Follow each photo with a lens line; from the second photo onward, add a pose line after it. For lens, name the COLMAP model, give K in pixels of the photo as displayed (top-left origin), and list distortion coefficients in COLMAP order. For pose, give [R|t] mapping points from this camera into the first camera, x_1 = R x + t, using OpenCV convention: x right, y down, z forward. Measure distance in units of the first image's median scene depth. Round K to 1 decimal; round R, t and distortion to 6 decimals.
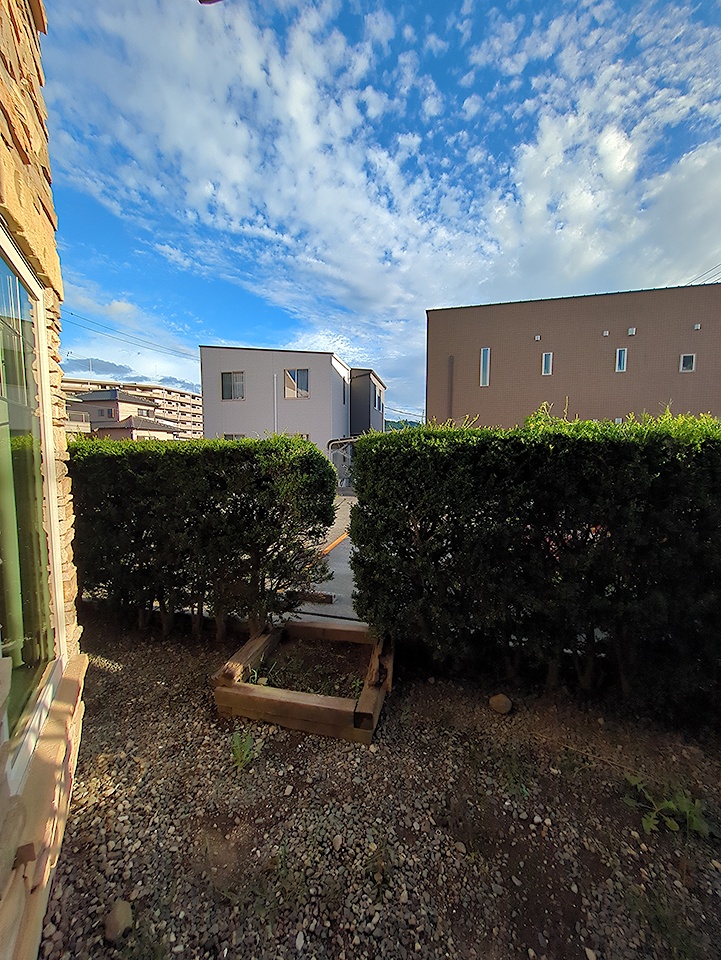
lens RADIAL K [[378.4, 0, 359.5], [0, 378.4, 483.8], [0, 0, 1]] dist [0.000739, 0.000951]
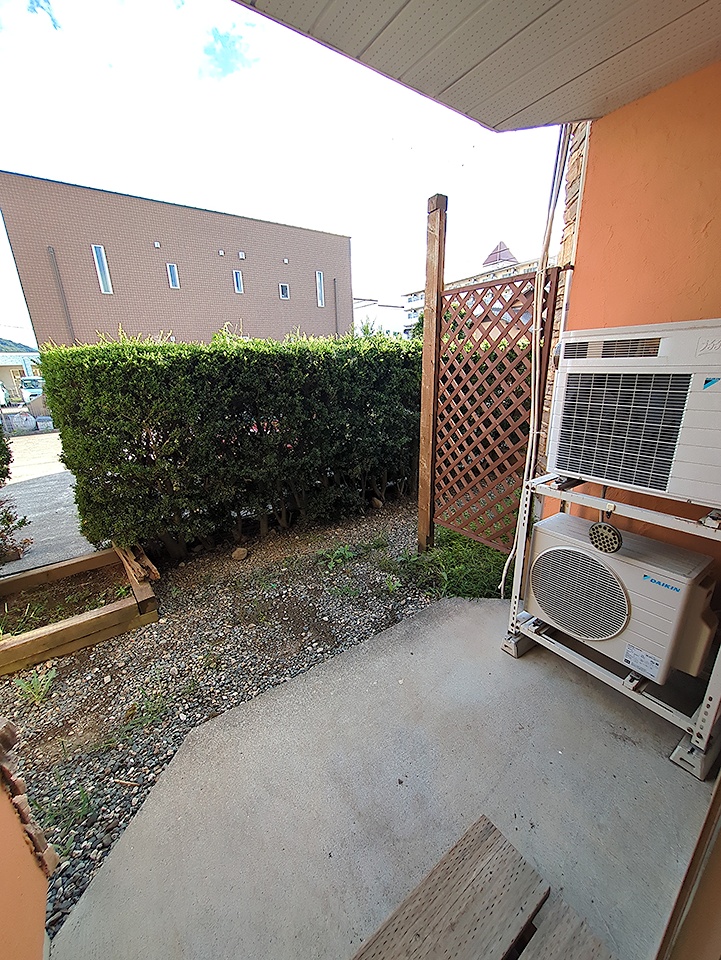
lens RADIAL K [[378.4, 0, 363.2], [0, 378.4, 481.1], [0, 0, 1]] dist [0.000739, 0.000951]
pose [[0.621990, -0.254722, 0.740436, -0.338097], [0.102628, 0.963972, 0.245411, 0.036444], [-0.776270, -0.076653, 0.625723, -0.214477]]
